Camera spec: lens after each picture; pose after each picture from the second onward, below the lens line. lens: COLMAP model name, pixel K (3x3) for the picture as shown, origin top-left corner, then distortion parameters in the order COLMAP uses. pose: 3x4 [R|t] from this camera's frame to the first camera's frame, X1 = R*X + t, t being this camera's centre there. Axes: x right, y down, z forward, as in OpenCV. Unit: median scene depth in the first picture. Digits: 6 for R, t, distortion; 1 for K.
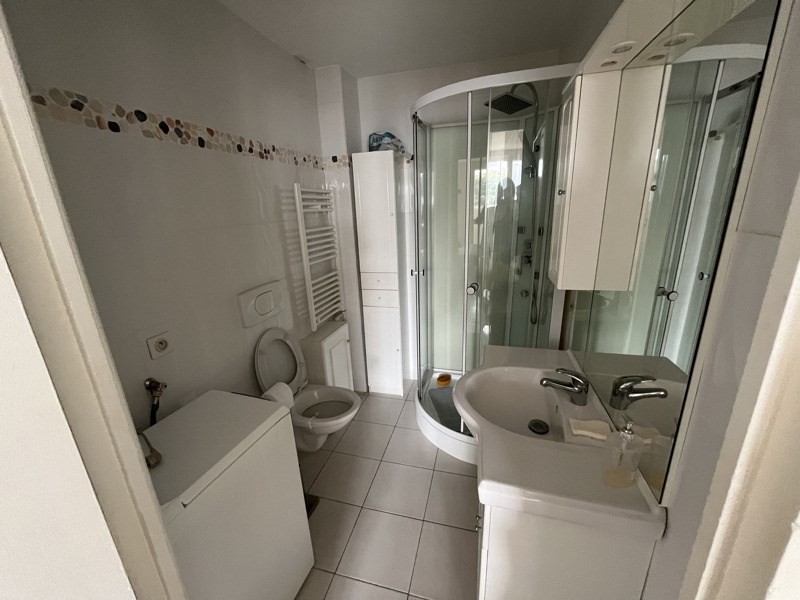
lens RADIAL K [[322.0, 0, 400.5], [0, 322.0, 296.9], [0, 0, 1]] dist [-0.000012, 0.000495]
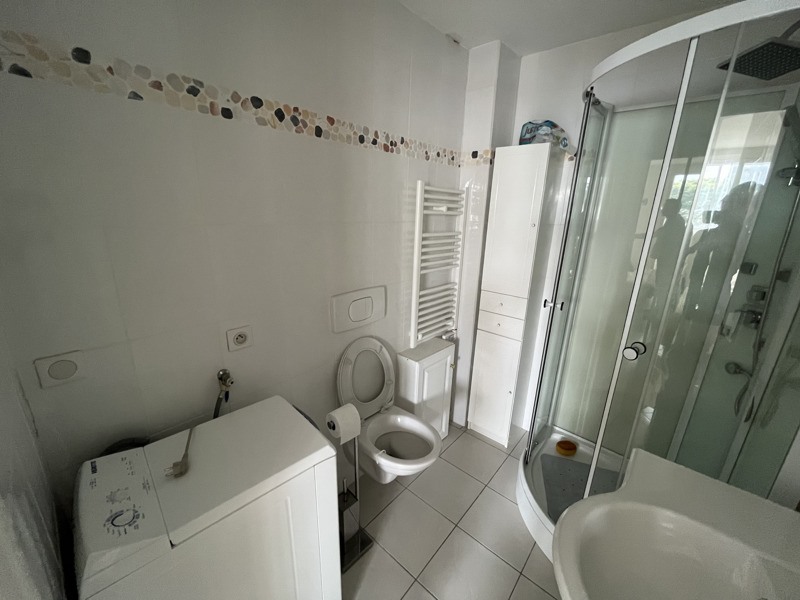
lens RADIAL K [[322.0, 0, 400.5], [0, 322.0, 296.9], [0, 0, 1]] dist [-0.000012, 0.000495]
pose [[0.894497, 0.183161, -0.407831, 0.043013], [-0.185005, 0.982103, 0.035299, -0.062139], [0.406998, 0.043876, 0.912375, 0.190368]]
